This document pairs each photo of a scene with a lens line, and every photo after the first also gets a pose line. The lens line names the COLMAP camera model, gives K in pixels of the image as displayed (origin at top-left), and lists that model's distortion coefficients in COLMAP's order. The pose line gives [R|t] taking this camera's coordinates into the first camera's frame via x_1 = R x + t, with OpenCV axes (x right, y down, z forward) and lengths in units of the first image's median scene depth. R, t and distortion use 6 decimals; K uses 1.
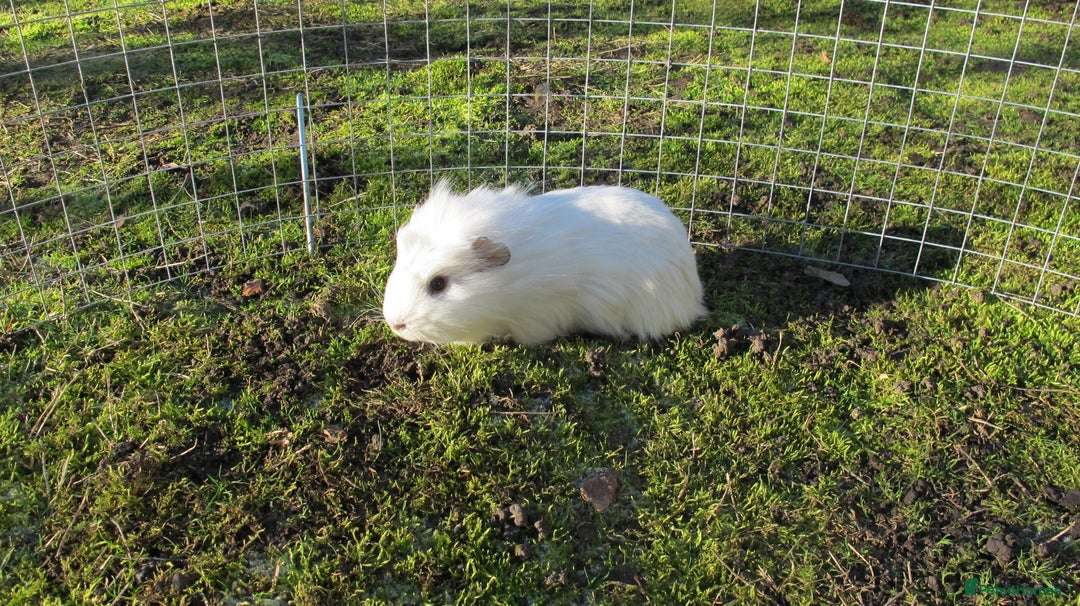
lens RADIAL K [[913.8, 0, 535.4], [0, 913.8, 298.8], [0, 0, 1]] dist [-0.153000, 0.114410]
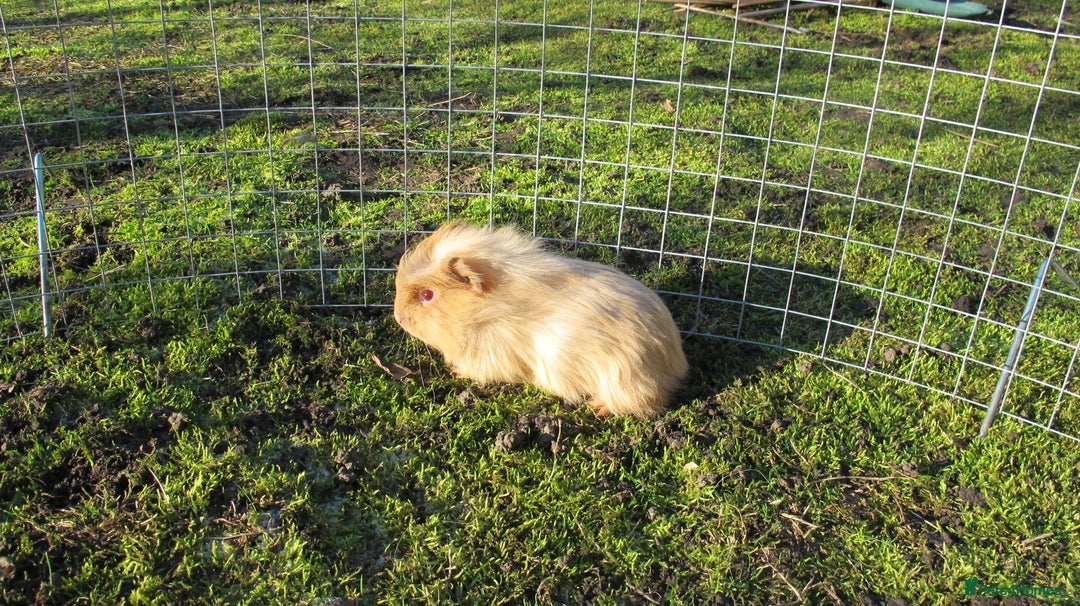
lens RADIAL K [[913.8, 0, 537.6], [0, 913.8, 302.1], [0, 0, 1]] dist [-0.153000, 0.114410]
pose [[0.994600, -0.023755, 0.101027, 0.145775], [0.029266, 0.998143, -0.053419, -0.026980], [-0.099570, 0.056087, 0.993449, 0.123008]]
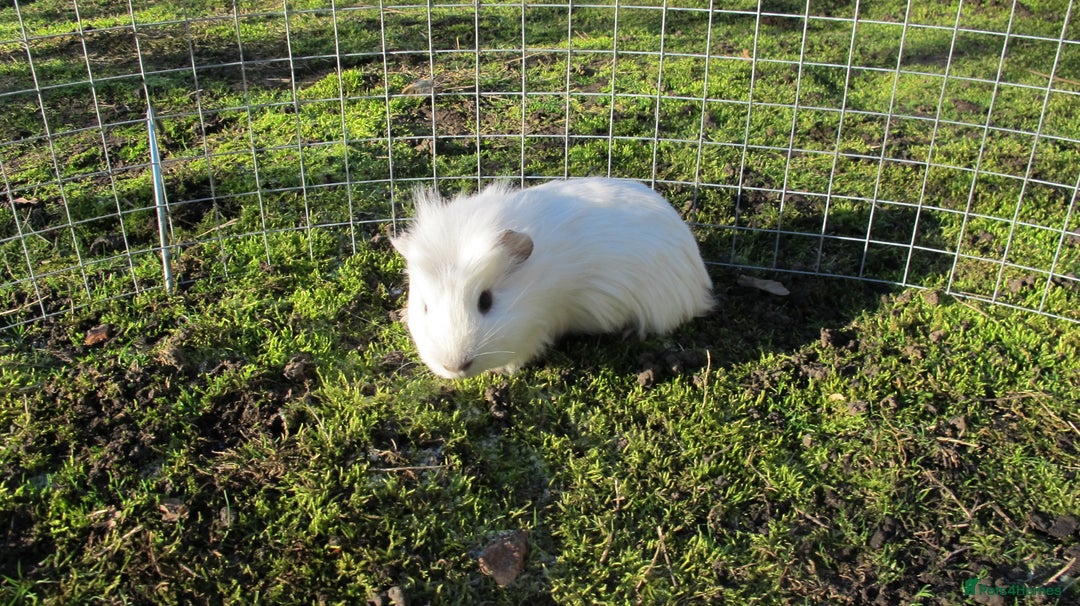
lens RADIAL K [[913.8, 0, 545.8], [0, 913.8, 303.5], [0, 0, 1]] dist [-0.153000, 0.114410]
pose [[0.995489, -0.054684, 0.077527, 0.044788], [0.056893, 0.998027, -0.026576, 0.004503], [-0.075920, 0.030867, 0.996636, 0.140538]]
